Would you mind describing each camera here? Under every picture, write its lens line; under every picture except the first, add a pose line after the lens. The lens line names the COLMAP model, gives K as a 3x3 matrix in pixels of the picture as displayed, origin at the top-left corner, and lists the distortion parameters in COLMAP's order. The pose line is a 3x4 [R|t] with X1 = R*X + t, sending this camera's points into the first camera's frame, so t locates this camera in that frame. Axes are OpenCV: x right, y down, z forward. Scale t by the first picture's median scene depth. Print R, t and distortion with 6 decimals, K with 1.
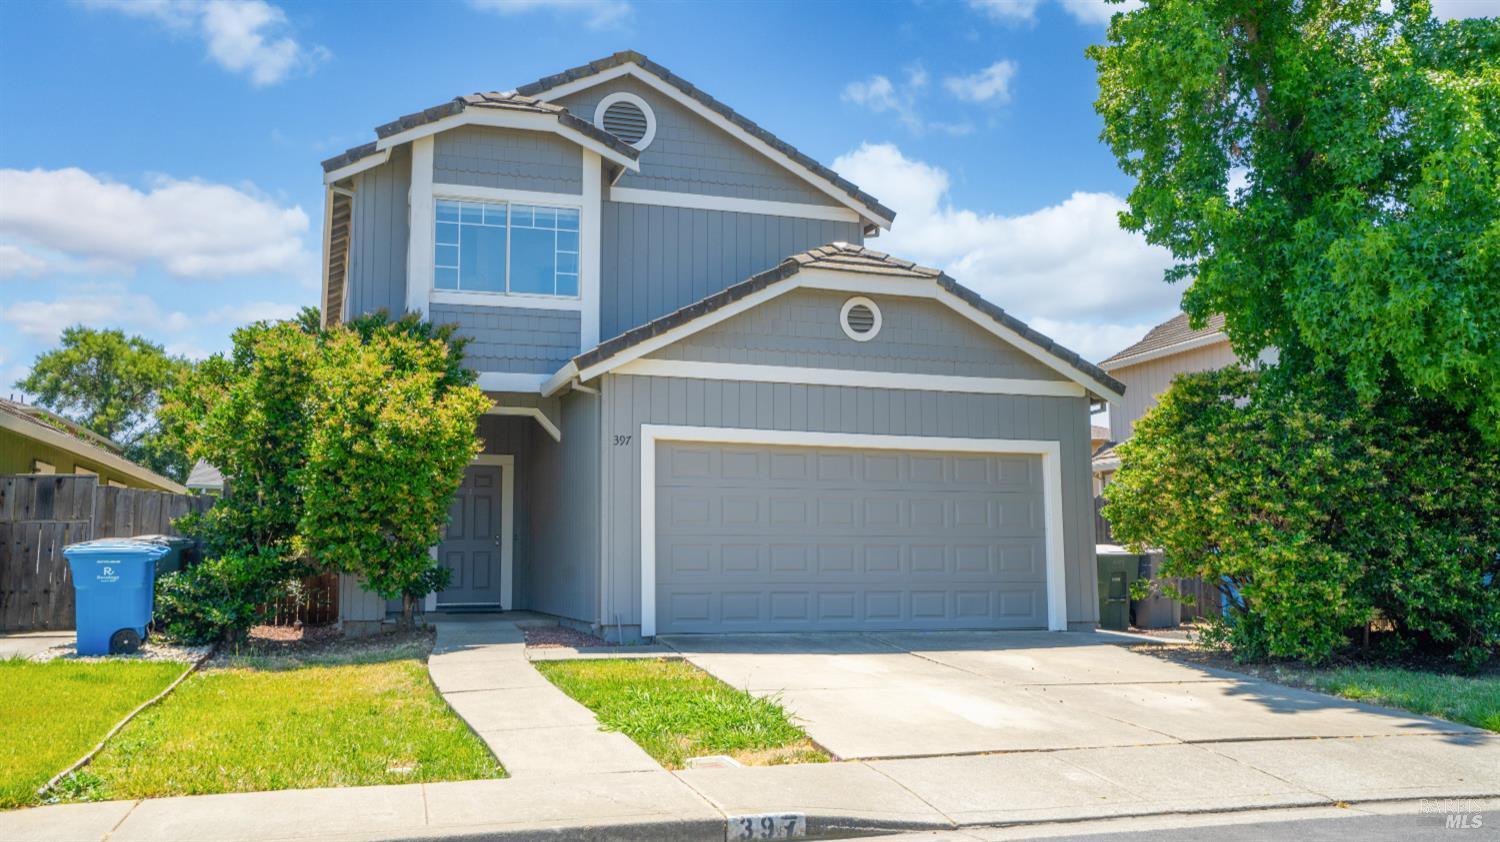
lens RADIAL K [[1295.5, 0, 750.0], [0, 1295.5, 421.0], [0, 0, 1]] dist [0.045886, 0.001570]
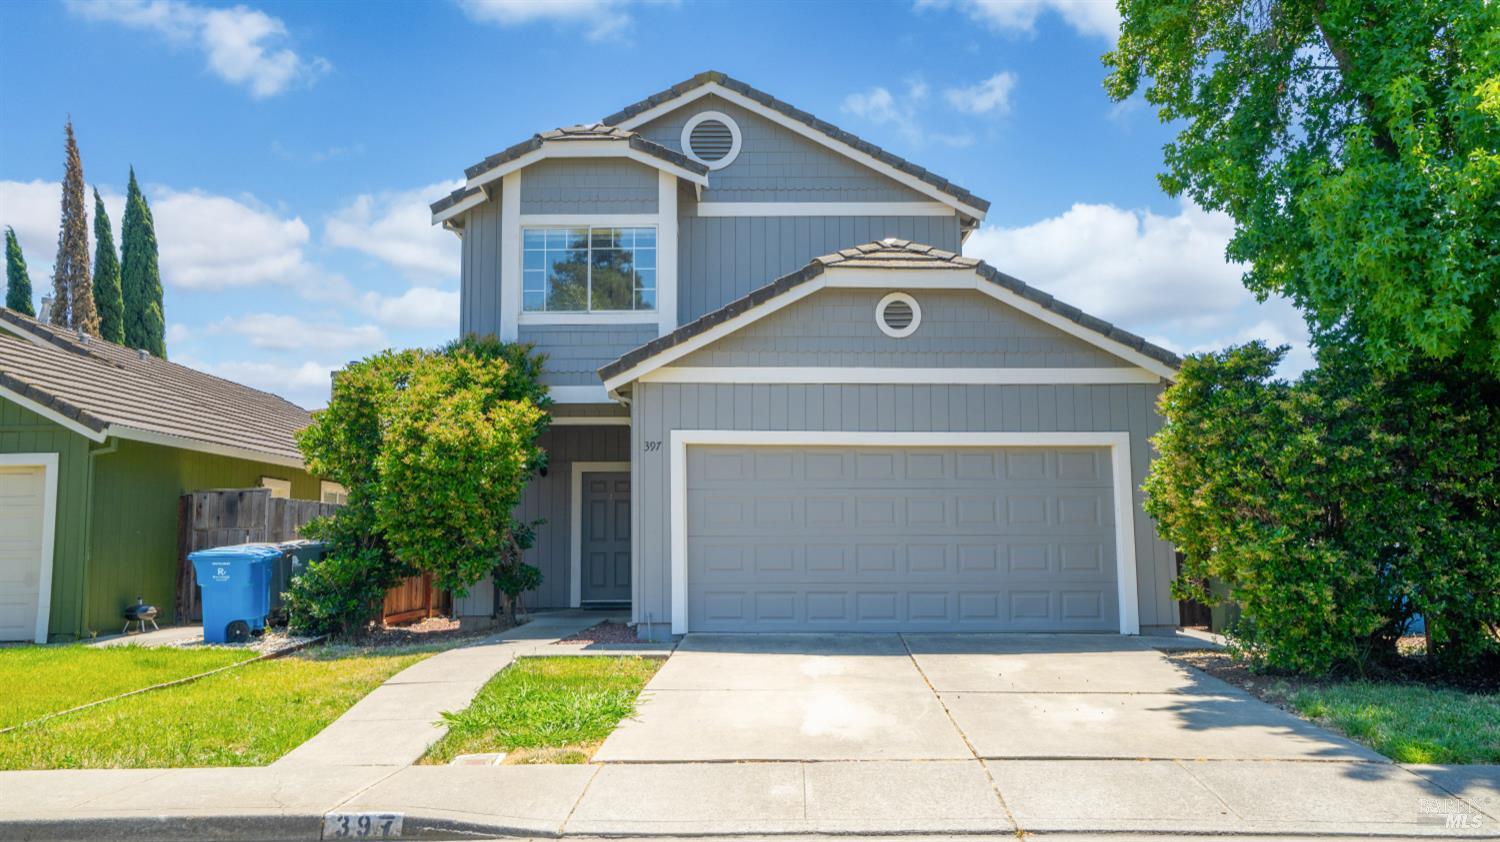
lens RADIAL K [[1242.9, 0, 750.0], [0, 1242.9, 421.0], [0, 0, 1]] dist [0.045252, 0.008491]
pose [[0.953016, -0.036708, -0.300687, 0.252770], [0.035989, 0.999321, -0.007931, 0.005087], [0.300774, -0.003263, 0.953690, 0.061874]]
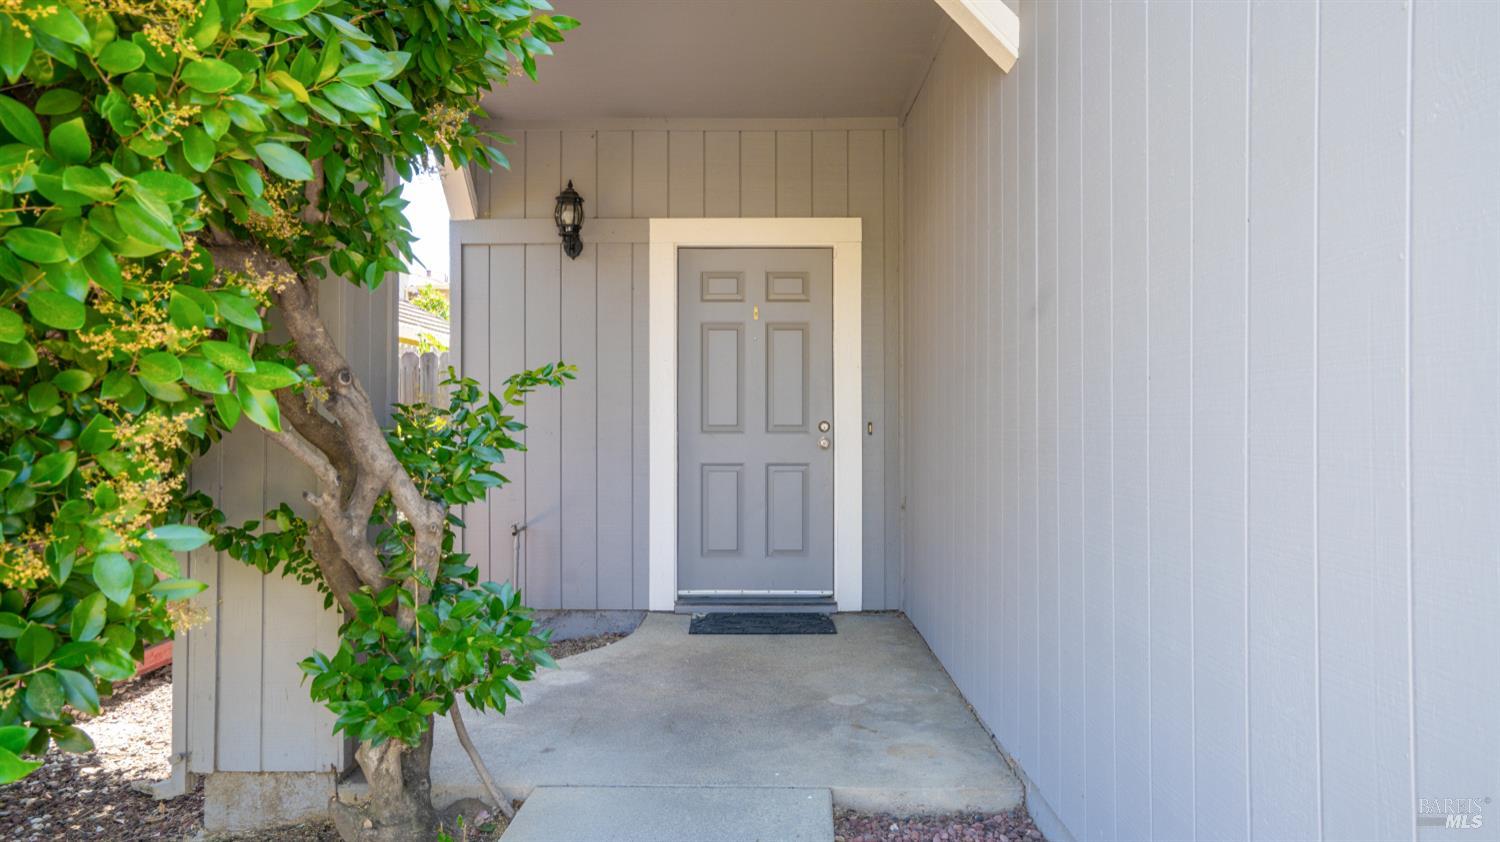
lens RADIAL K [[1024.3, 0, 750.0], [0, 1024.3, 421.0], [0, 0, 1]] dist [-0.000192, -0.000012]
pose [[0.950820, 0.005174, -0.309700, -0.145360], [0.027427, 0.994526, 0.100821, 0.067808], [0.308526, -0.104357, 0.945474, 0.851354]]
